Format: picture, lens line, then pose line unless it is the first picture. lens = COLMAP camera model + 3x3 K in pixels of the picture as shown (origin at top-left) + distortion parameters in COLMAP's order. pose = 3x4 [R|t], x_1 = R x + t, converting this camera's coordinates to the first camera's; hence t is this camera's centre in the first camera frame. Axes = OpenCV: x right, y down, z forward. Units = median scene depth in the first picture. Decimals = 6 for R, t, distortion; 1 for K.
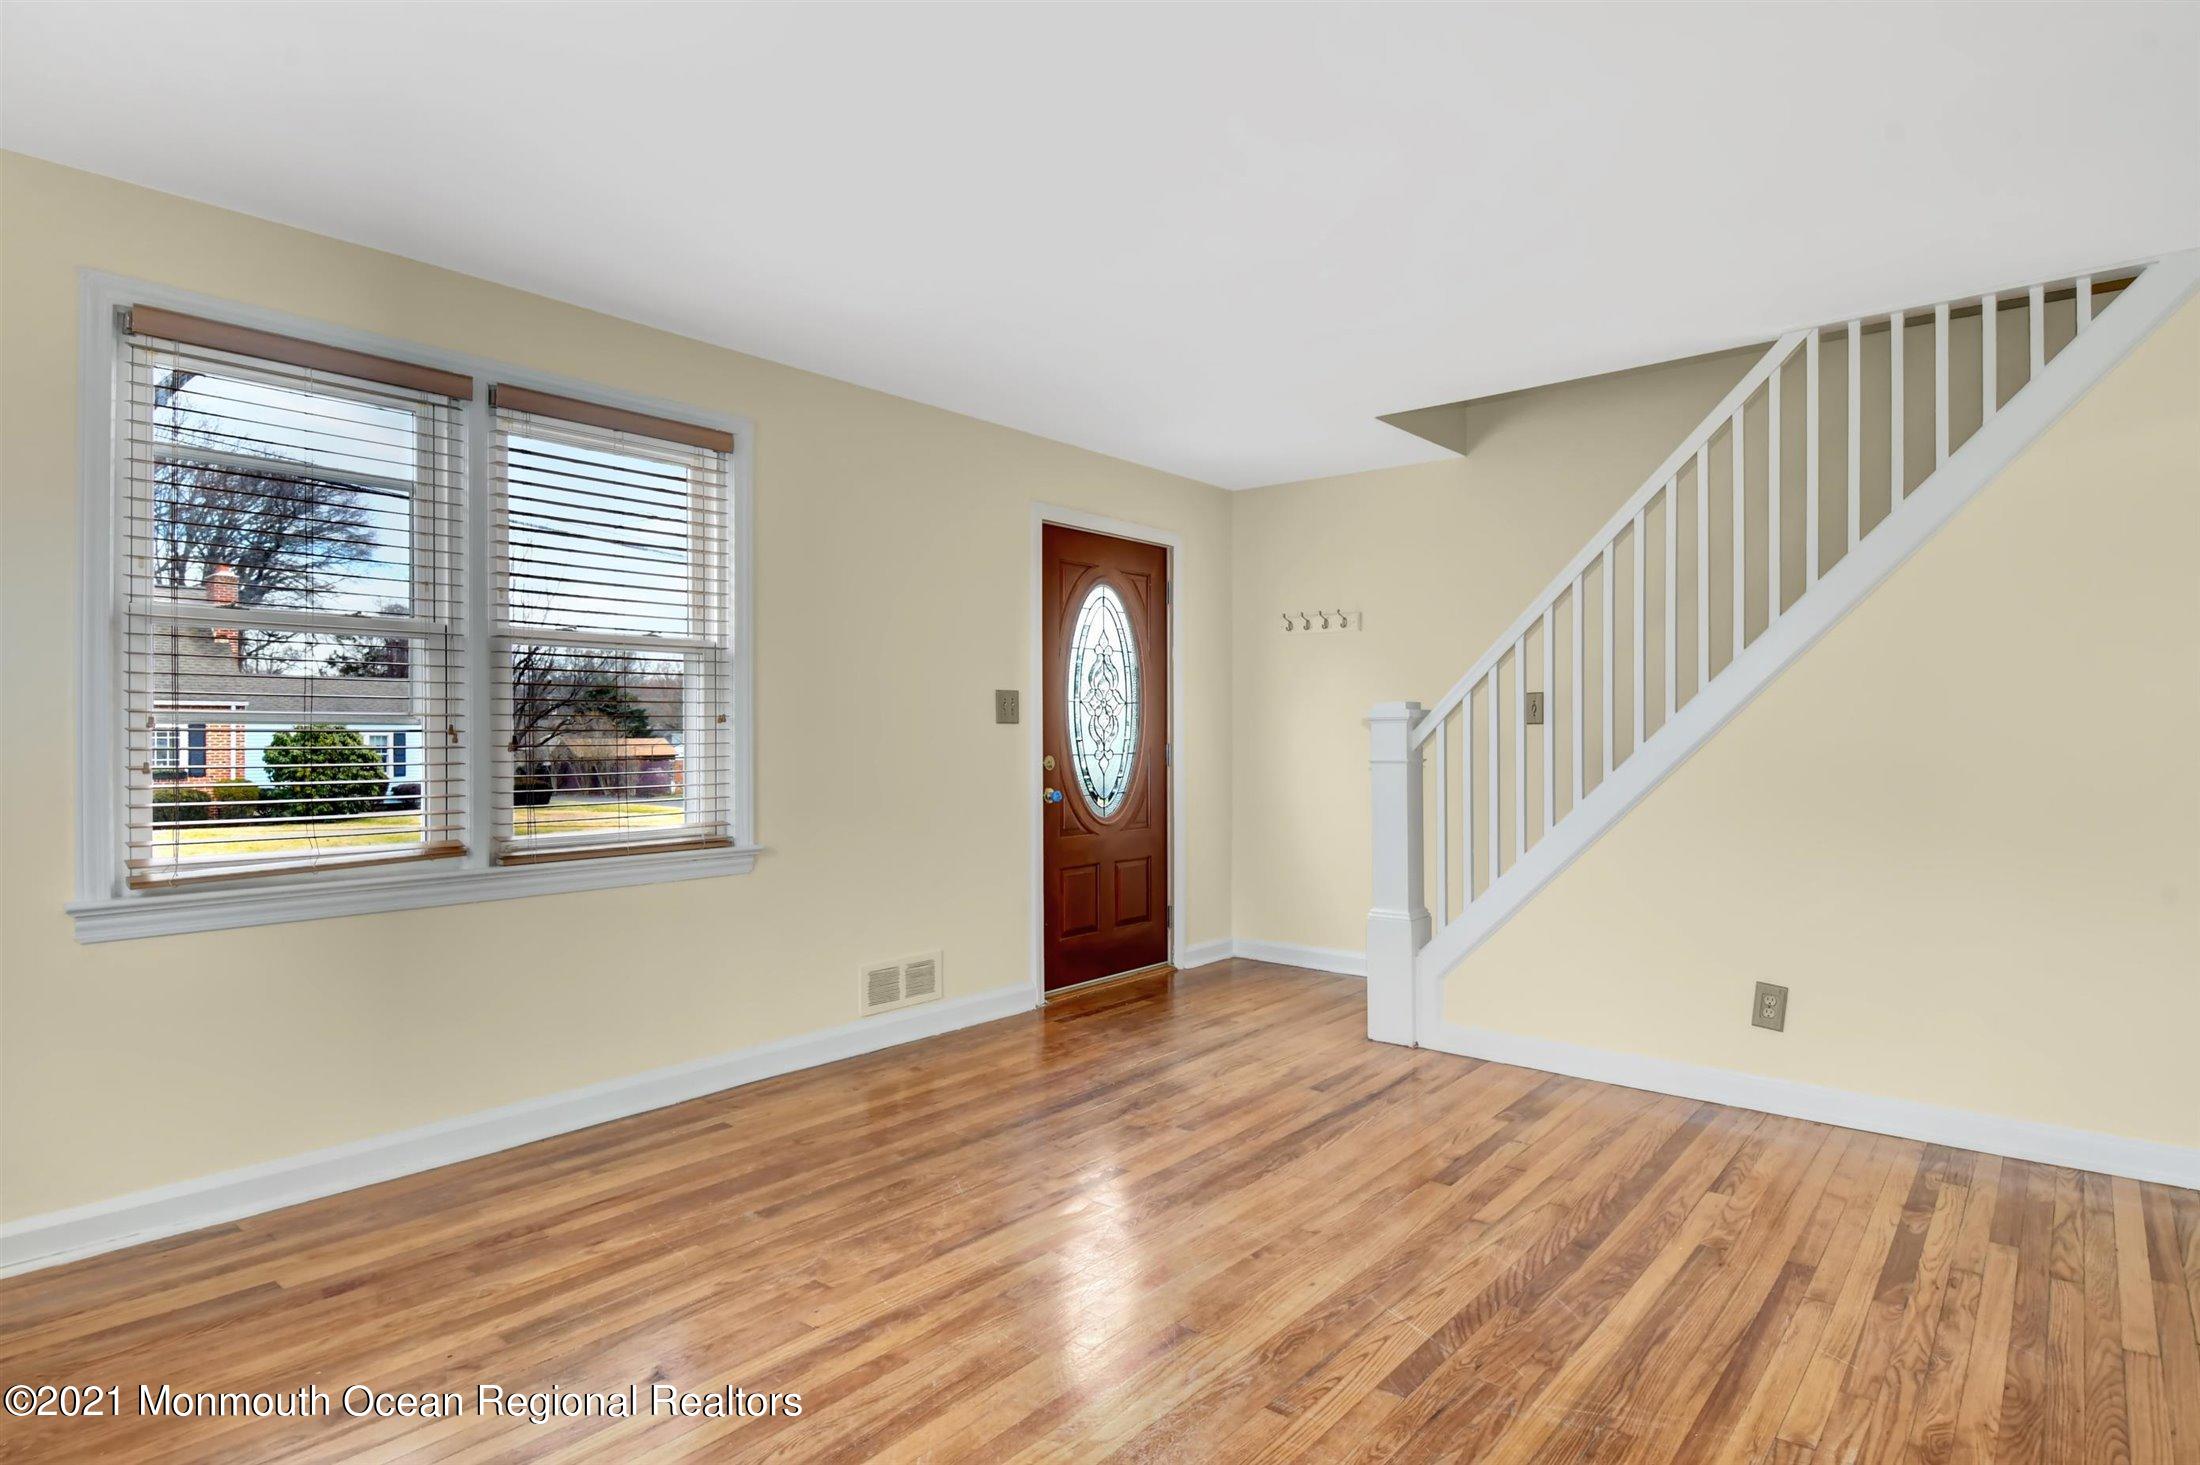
lens RADIAL K [[1162.5, 0, 1100.0], [0, 1162.5, 732.5], [0, 0, 1]] dist [0.020705, -0.028287]
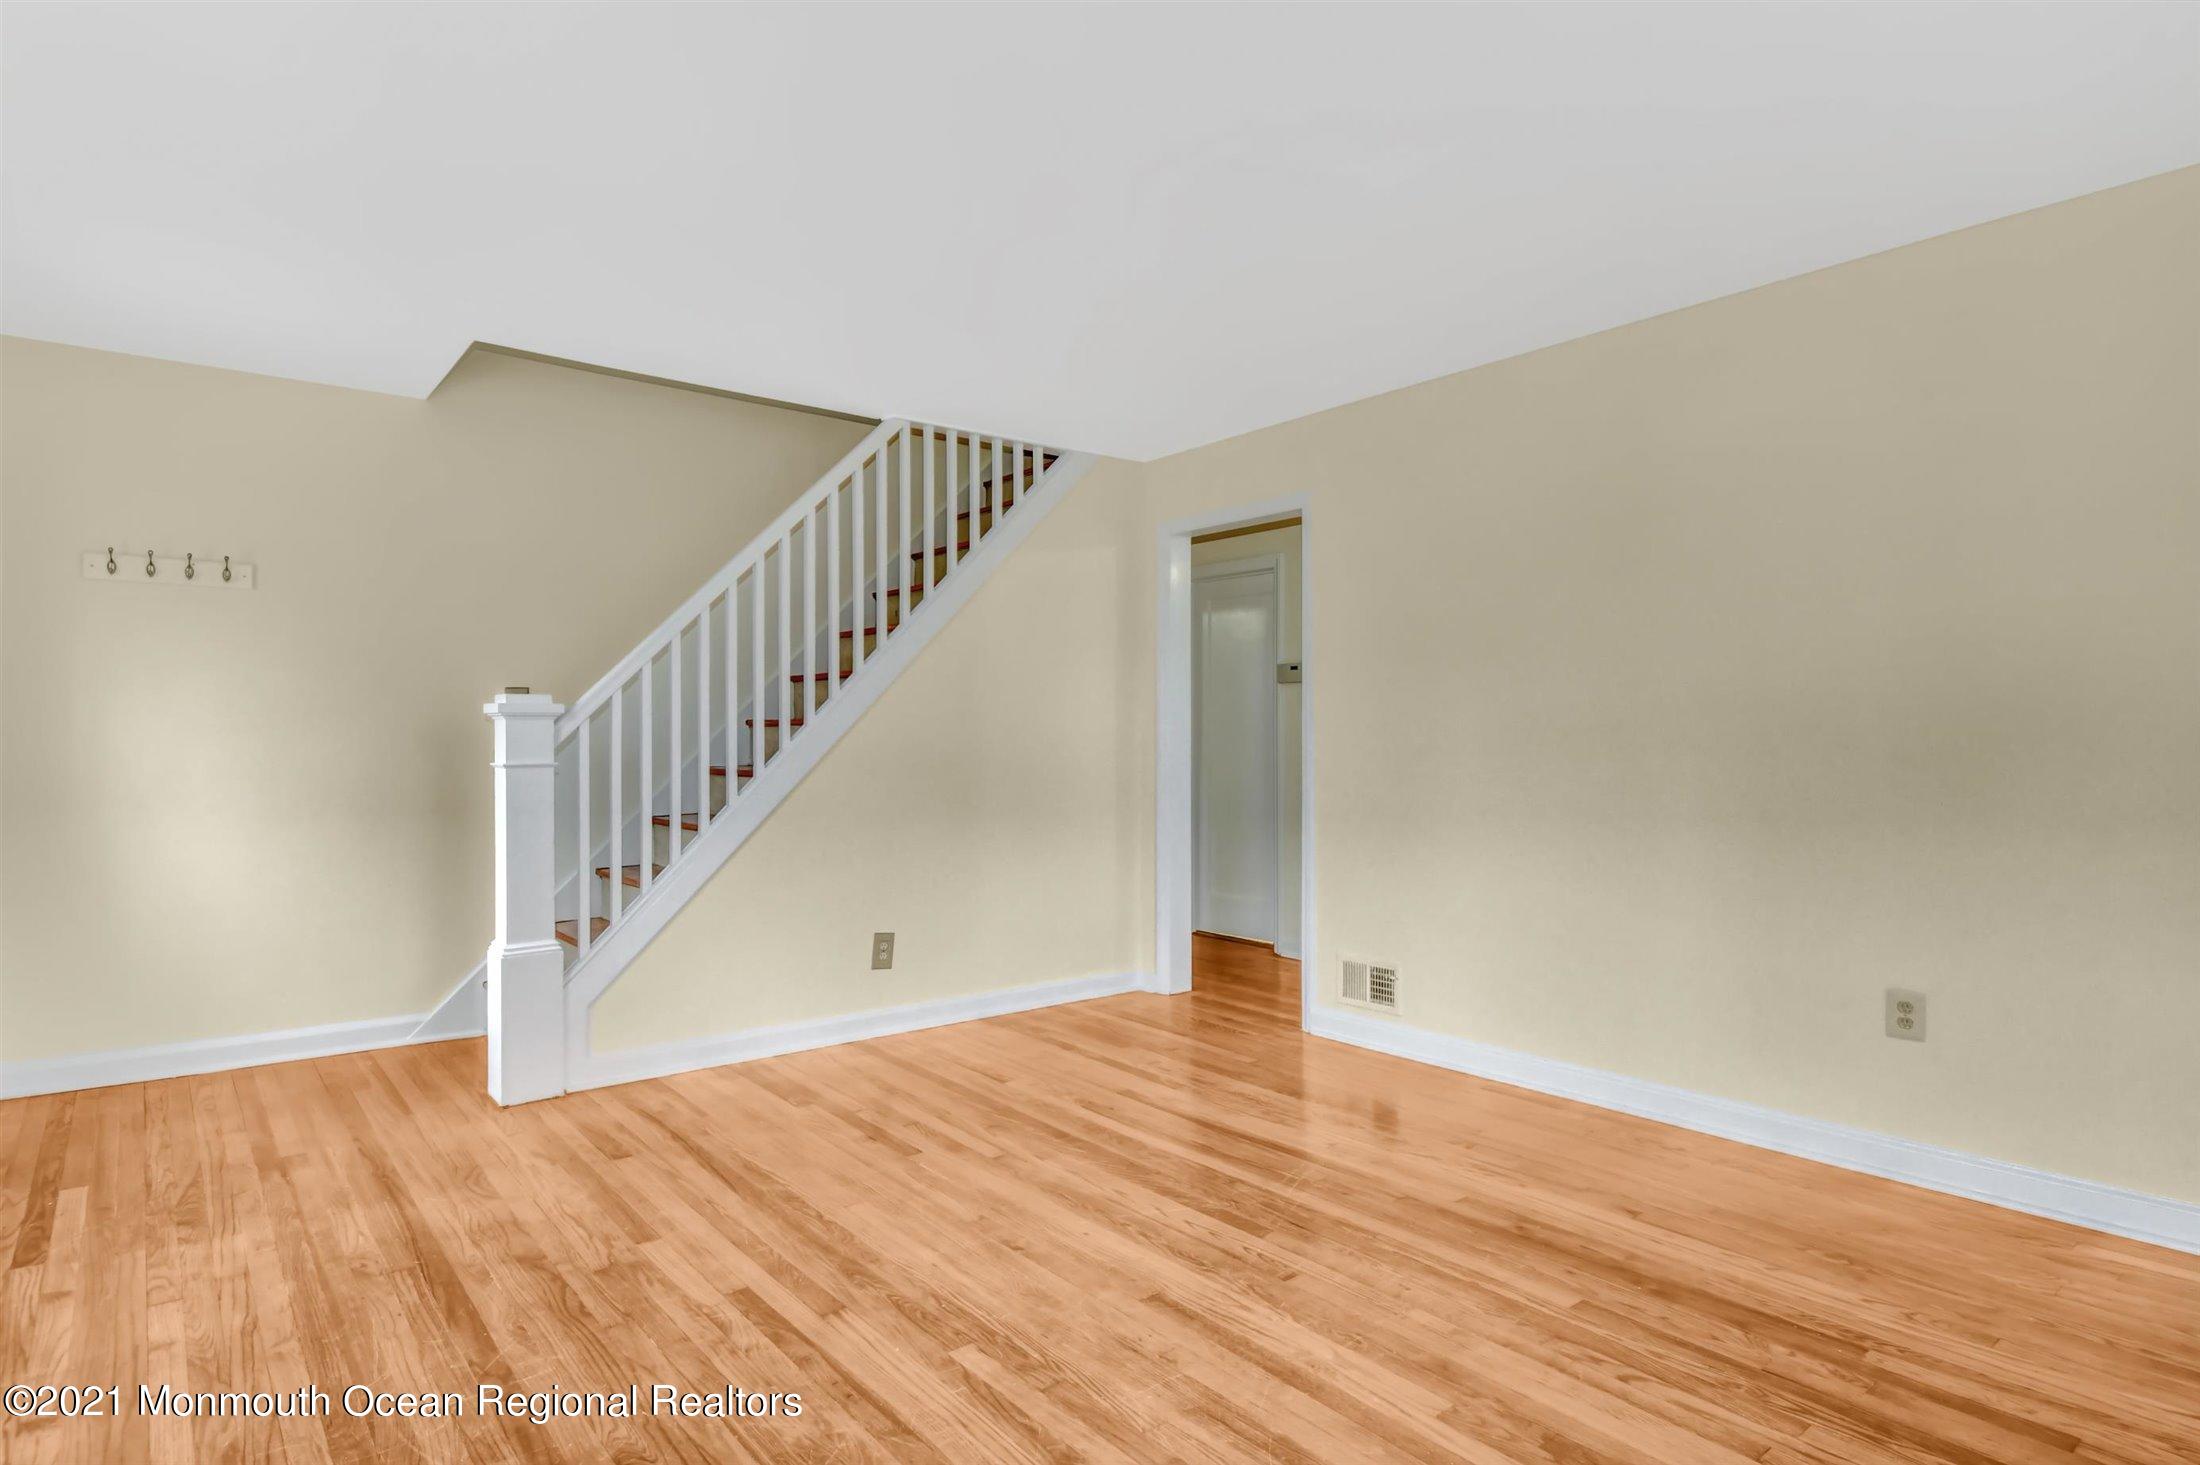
lens RADIAL K [[1162.5, 0, 1100.0], [0, 1162.5, 732.5], [0, 0, 1]] dist [0.020705, -0.028287]
pose [[0.182816, 0.004148, 0.983138, -0.708068], [-0.000898, 0.999991, -0.004052, 0.005507], [-0.983147, -0.000142, 0.182818, 0.623757]]
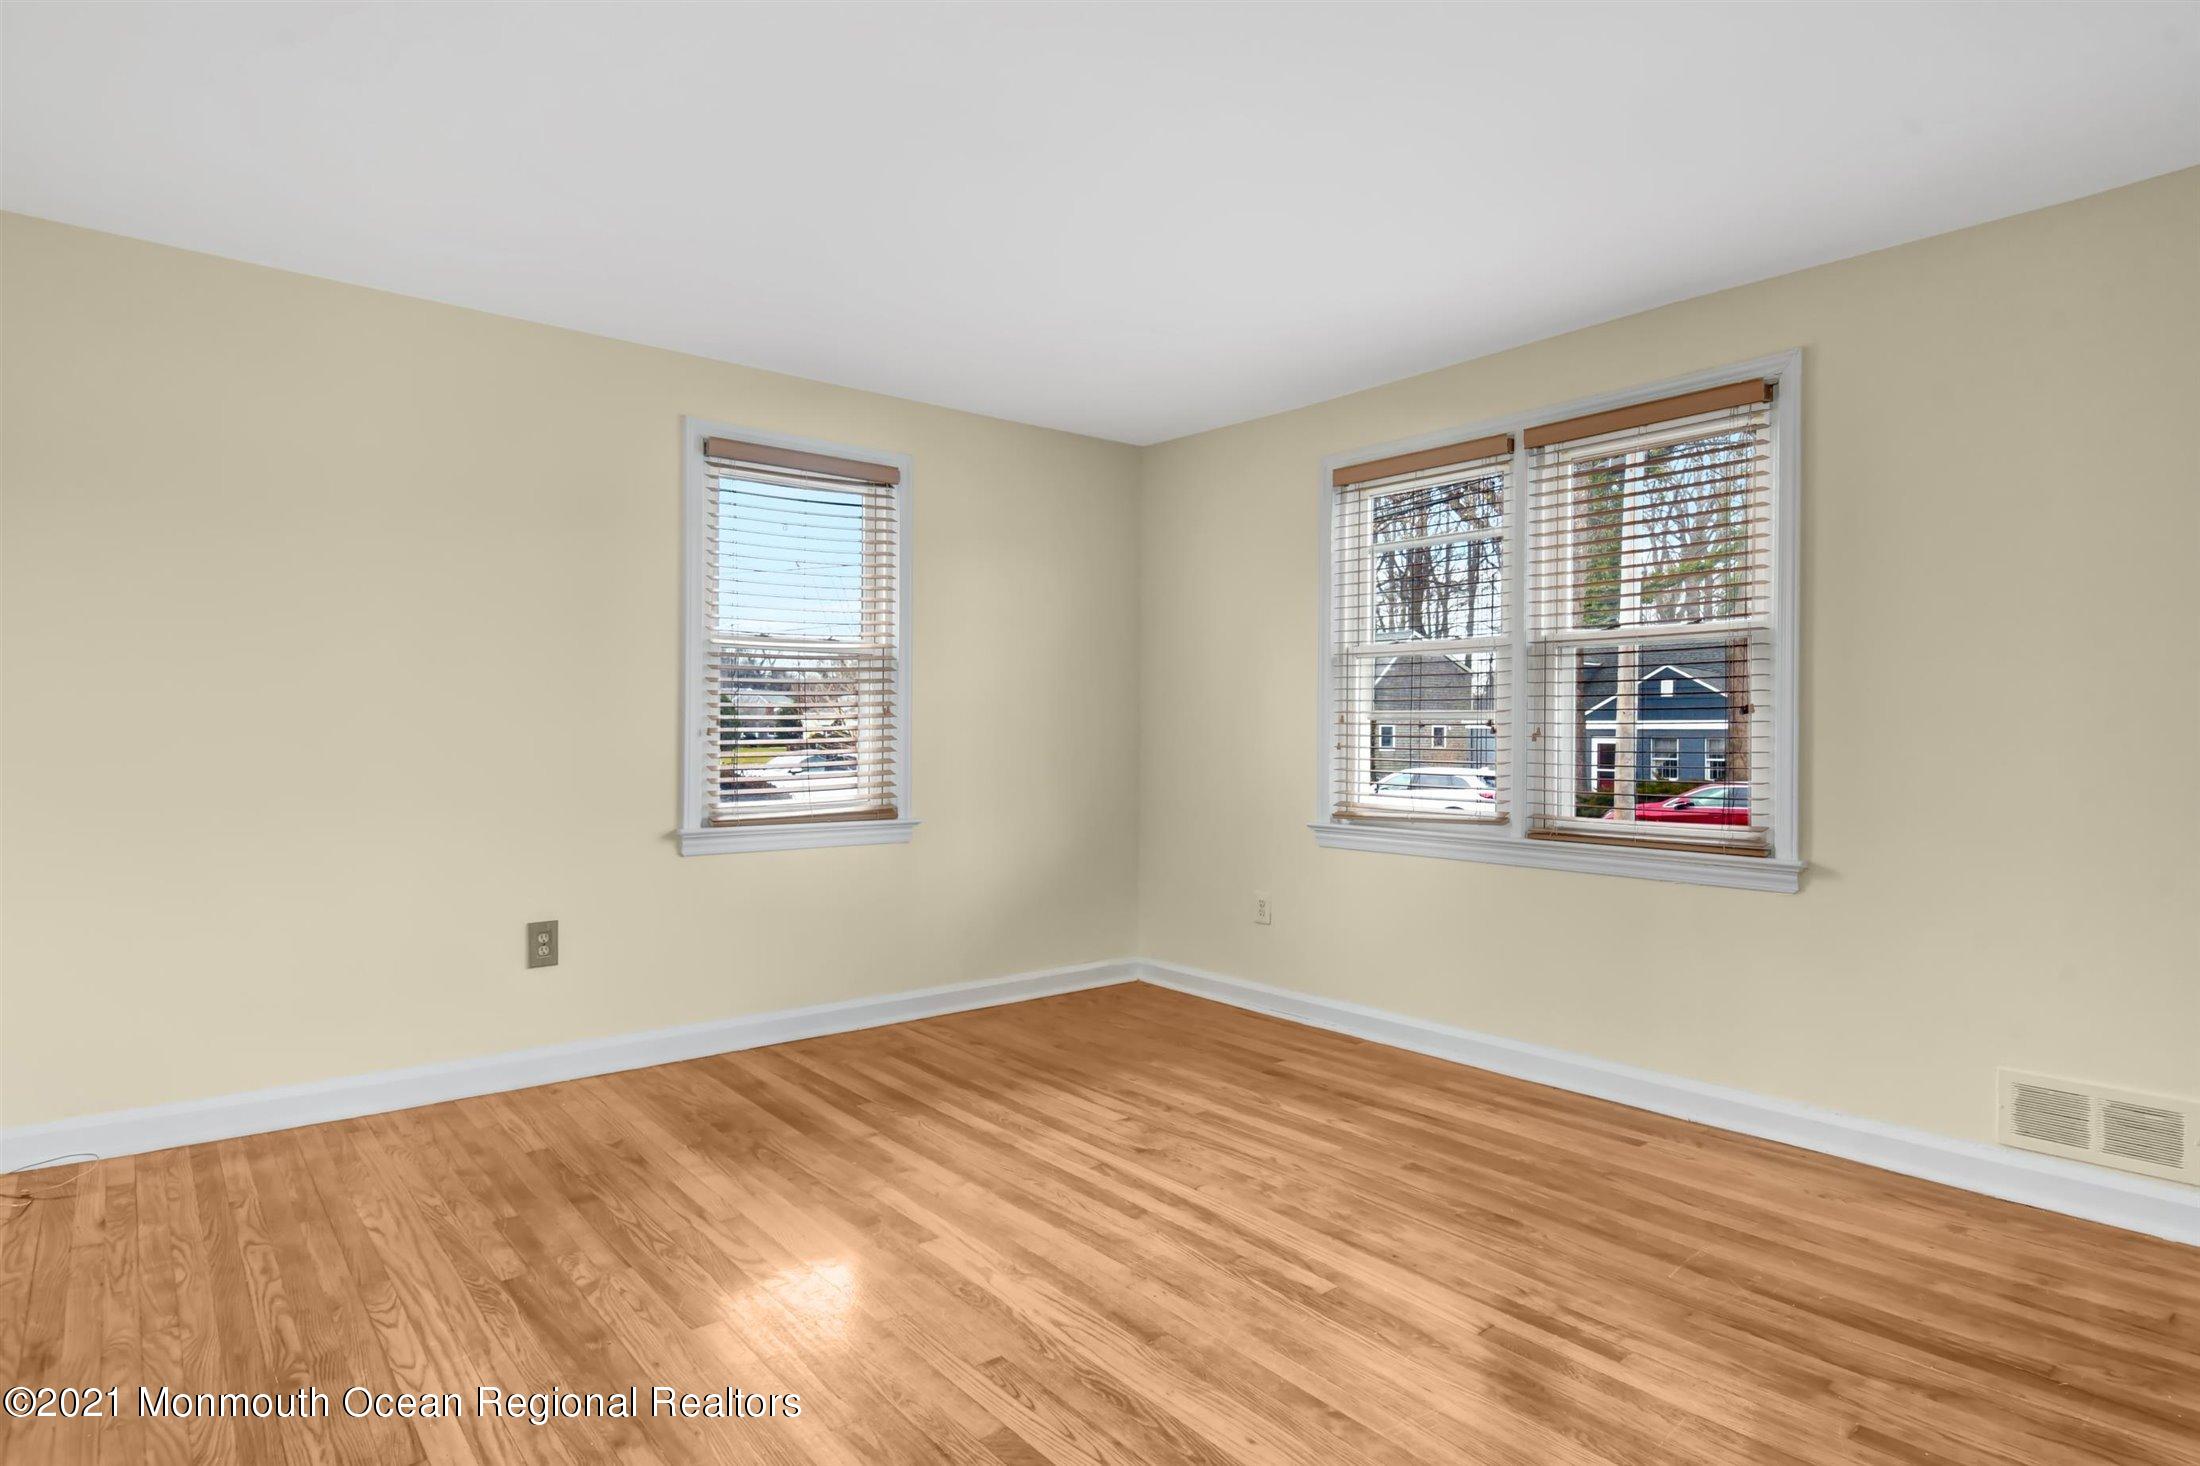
lens RADIAL K [[1162.5, 0, 1100.0], [0, 1162.5, 733.0], [0, 0, 1]] dist [0.020705, -0.028287]
pose [[-0.171888, 0.003653, -0.985110, 0.752564], [-0.003468, 0.999985, 0.004313, 0.005423], [0.985110, 0.004158, -0.171872, 0.817578]]
